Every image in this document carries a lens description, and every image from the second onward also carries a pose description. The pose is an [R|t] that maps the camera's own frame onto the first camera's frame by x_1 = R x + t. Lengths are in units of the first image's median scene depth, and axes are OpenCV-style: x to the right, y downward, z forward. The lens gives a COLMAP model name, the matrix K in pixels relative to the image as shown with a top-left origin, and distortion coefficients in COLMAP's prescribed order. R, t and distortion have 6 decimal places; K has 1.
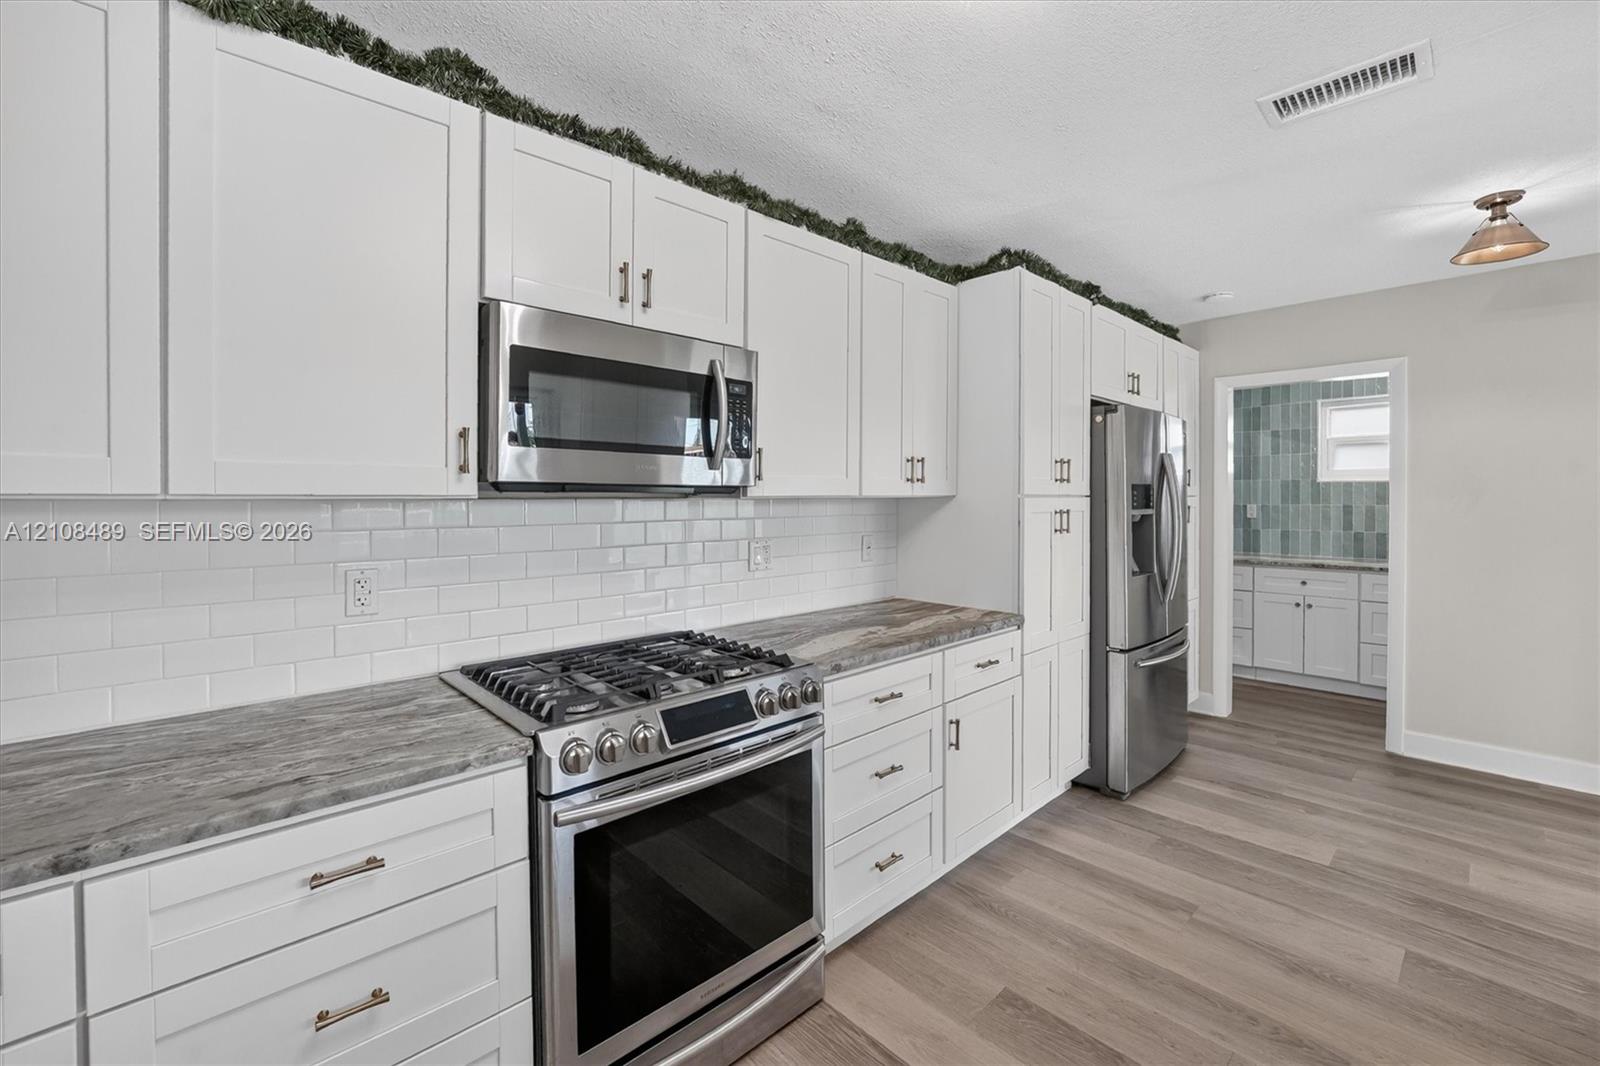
lens RADIAL K [[673.0, 0, 822.7], [0, 673.0, 493.3], [0, 0, 1]] dist [-0.011090, 0.000092]
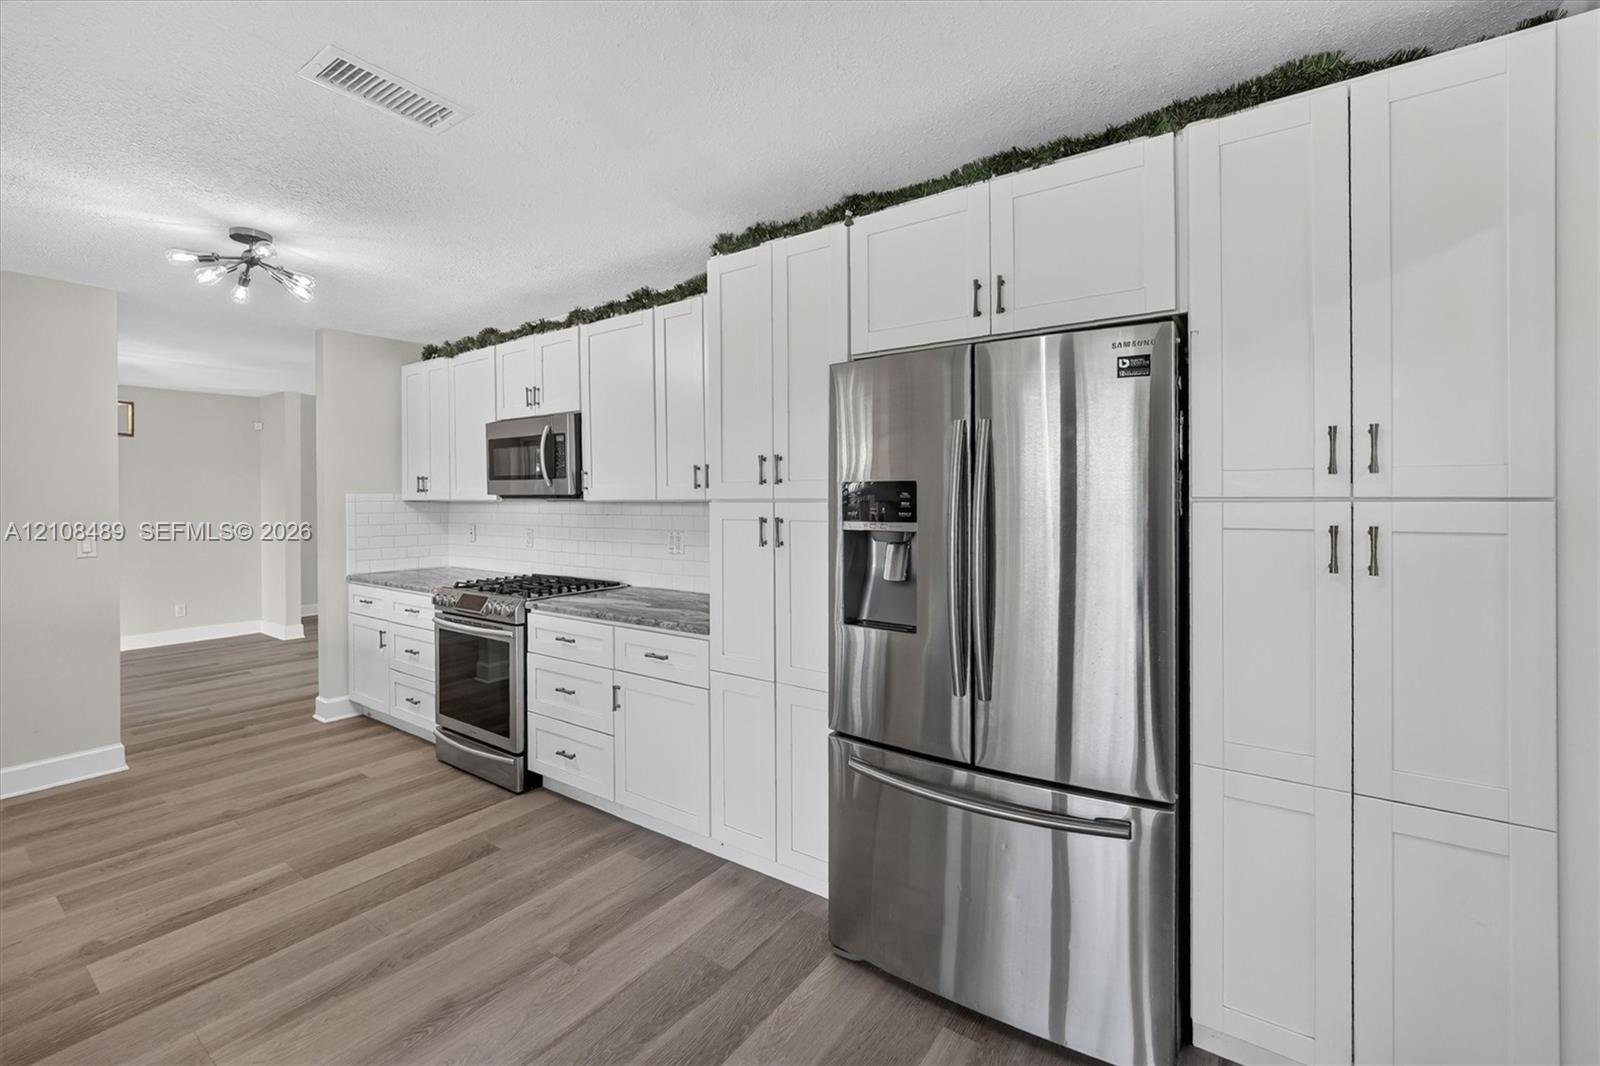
lens RADIAL K [[682.0, 0, 782.7], [0, 682.0, 498.1], [0, 0, 1]] dist [-0.005225, 0.003305]
pose [[0.162718, -0.008317, -0.986637, 1.626388], [0.003265, 0.999964, -0.007891, 0.013701], [0.986667, -0.001938, 0.162740, 1.229925]]
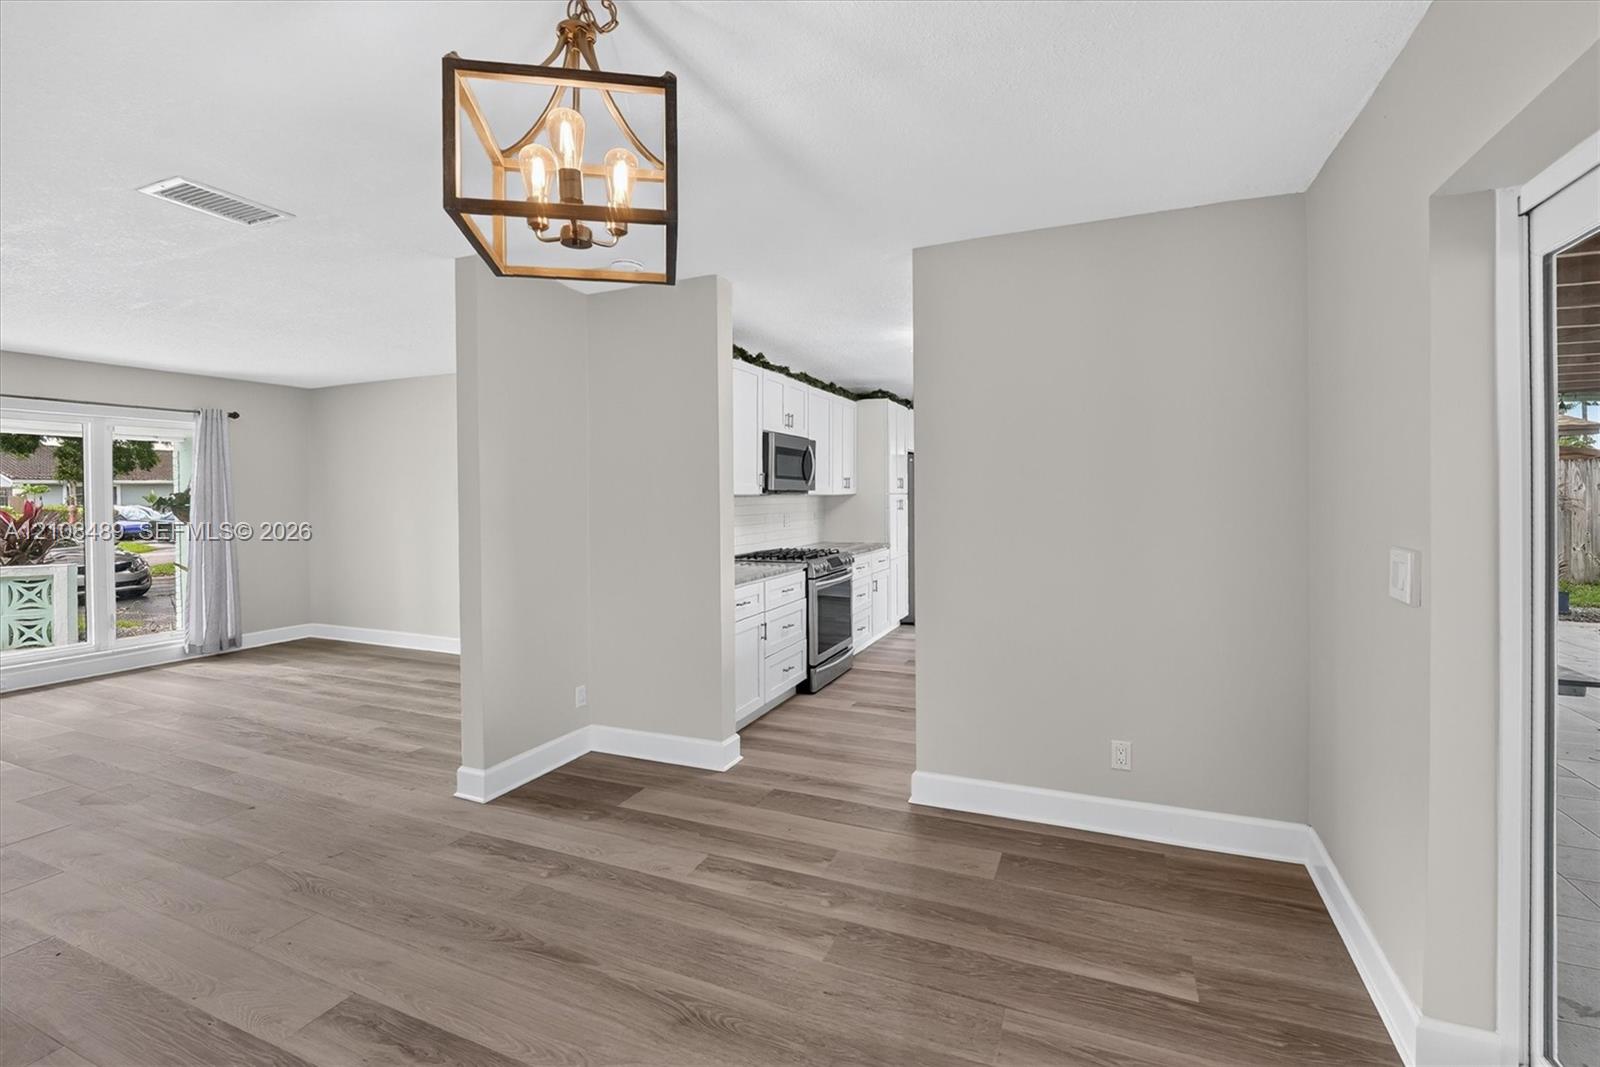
lens RADIAL K [[682.0, 0, 782.7], [0, 682.0, 498.6], [0, 0, 1]] dist [-0.005225, 0.003305]
pose [[0.941615, -0.016501, 0.336288, -1.122540], [0.016284, 0.999861, 0.003465, 0.009296], [-0.336298, 0.002213, 0.941753, -1.489234]]
